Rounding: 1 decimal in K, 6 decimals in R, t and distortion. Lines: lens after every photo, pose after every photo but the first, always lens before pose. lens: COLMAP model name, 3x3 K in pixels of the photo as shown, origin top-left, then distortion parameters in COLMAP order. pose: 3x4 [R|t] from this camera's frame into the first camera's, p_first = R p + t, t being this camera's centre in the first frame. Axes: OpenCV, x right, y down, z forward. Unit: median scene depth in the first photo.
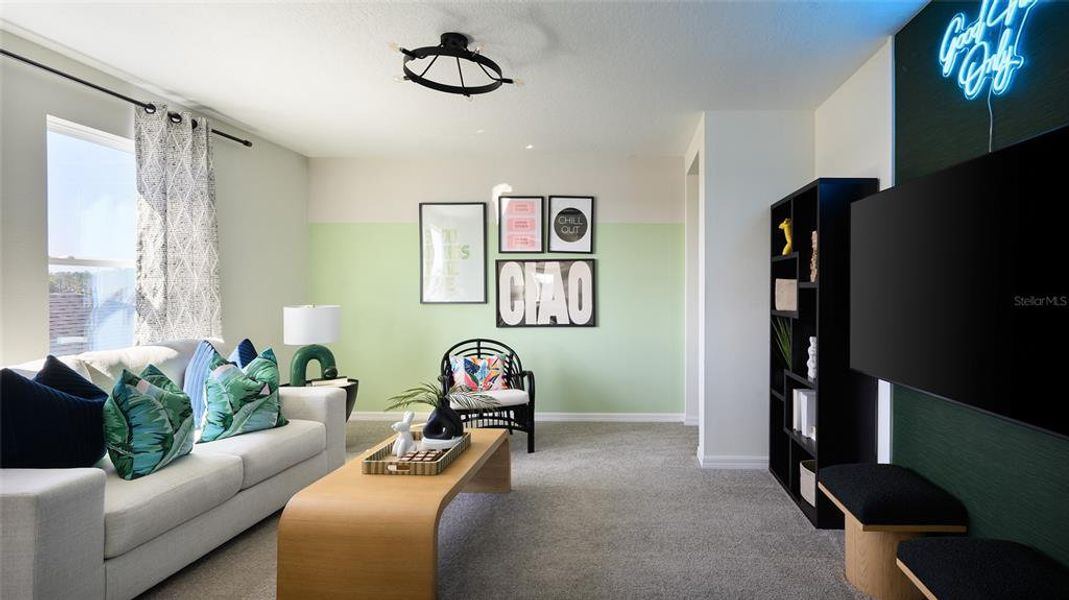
lens RADIAL K [[760.8, 0, 535.1], [0, 760.8, 269.8], [0, 0, 1]] dist [0.002530, 0.002896]
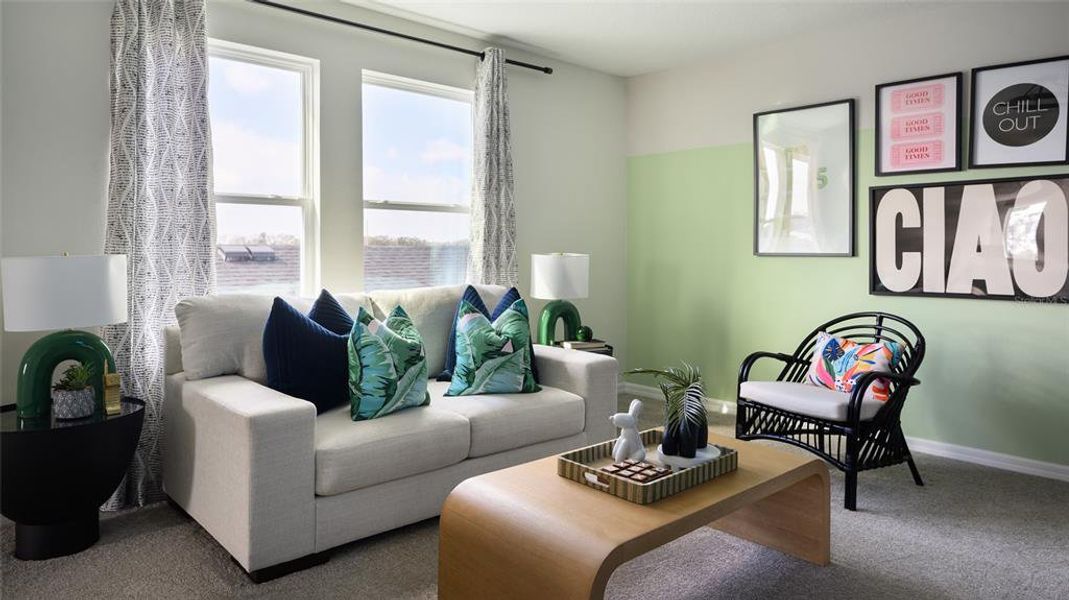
lens RADIAL K [[653.0, 0, 533.5], [0, 653.0, 268.1], [0, 0, 1]] dist [-0.007708, -0.002342]
pose [[0.673837, 0.018296, -0.738653, 0.202249], [-0.005545, 0.999790, 0.019706, 0.056633], [0.738859, -0.009182, 0.673797, 0.538214]]
